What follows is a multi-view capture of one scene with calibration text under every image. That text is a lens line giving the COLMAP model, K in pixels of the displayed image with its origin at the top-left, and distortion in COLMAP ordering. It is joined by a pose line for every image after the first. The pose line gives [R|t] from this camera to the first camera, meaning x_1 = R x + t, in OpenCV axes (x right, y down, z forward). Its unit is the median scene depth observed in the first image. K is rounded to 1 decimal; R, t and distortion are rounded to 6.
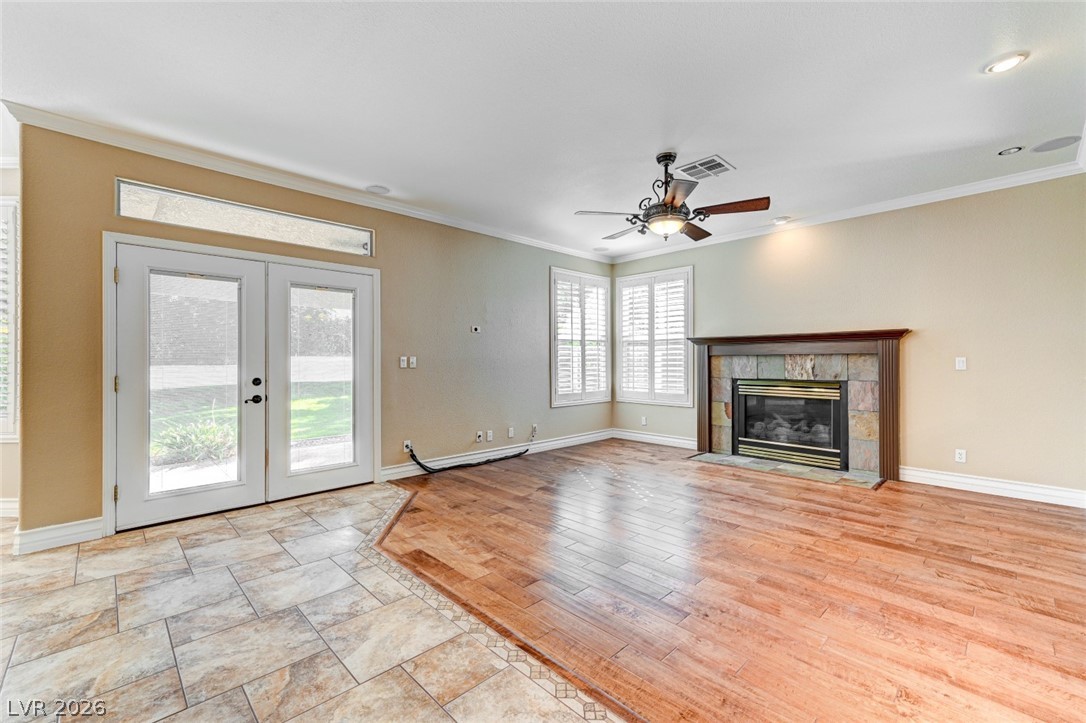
lens RADIAL K [[453.1, 0, 543.0], [0, 453.1, 361.5], [0, 0, 1]] dist [0.013174, 0.000279]
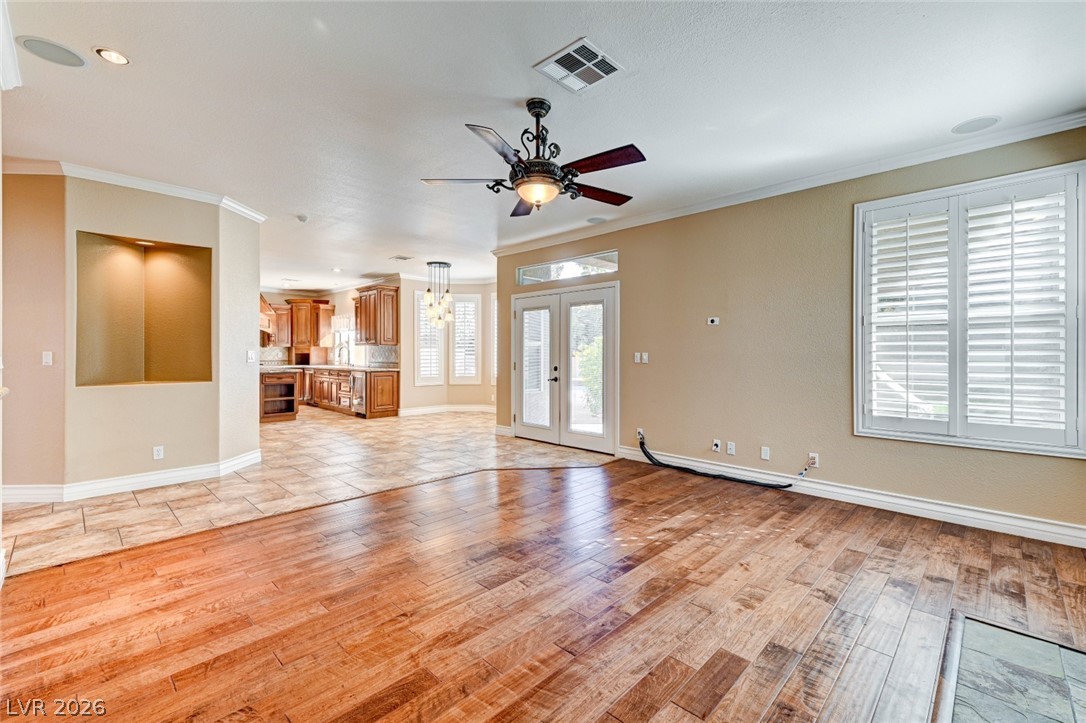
lens RADIAL K [[464.1, 0, 565.4], [0, 464.1, 354.9], [0, 0, 1]] dist [0.012623, 0.000172]
pose [[0.056993, 0.008047, -0.998342, 0.951287], [-0.002742, 0.999965, 0.007904, -0.016441], [0.998371, 0.002287, 0.057013, 0.869221]]
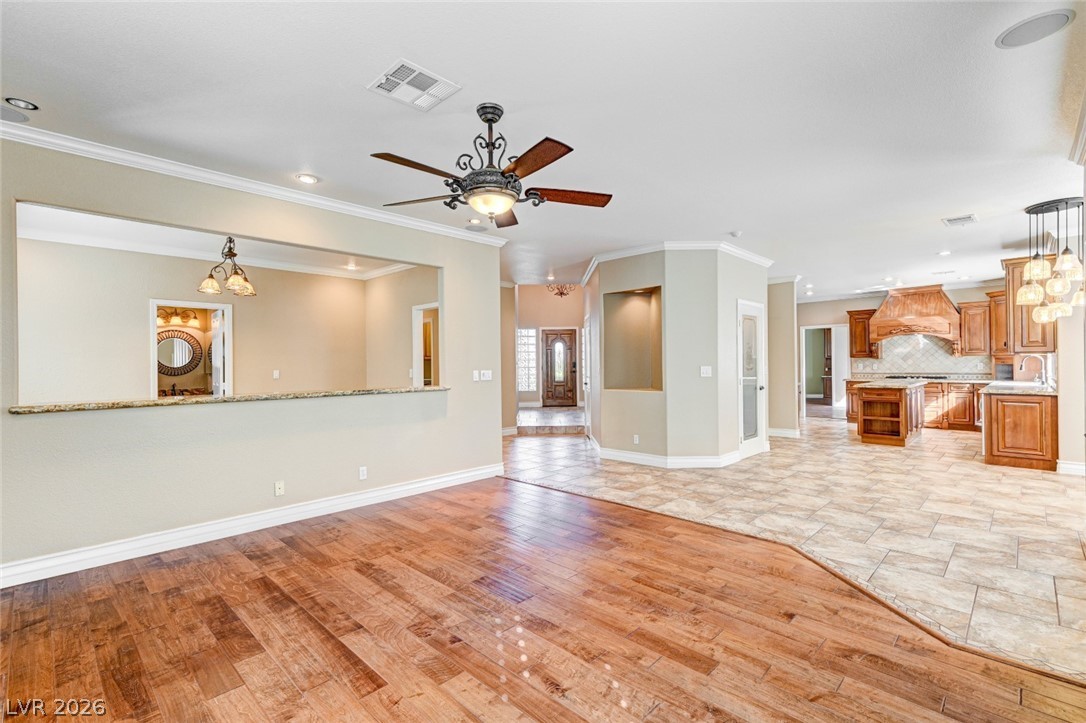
lens RADIAL K [[495.5, 0, 543.0], [0, 495.5, 361.5], [0, 0, 1]] dist [0.013014, 0.000147]
pose [[-0.999407, 0.012657, -0.032033, 0.187676], [0.012775, 0.999912, -0.003486, -0.030046], [0.031986, -0.003894, -0.999481, 1.576973]]
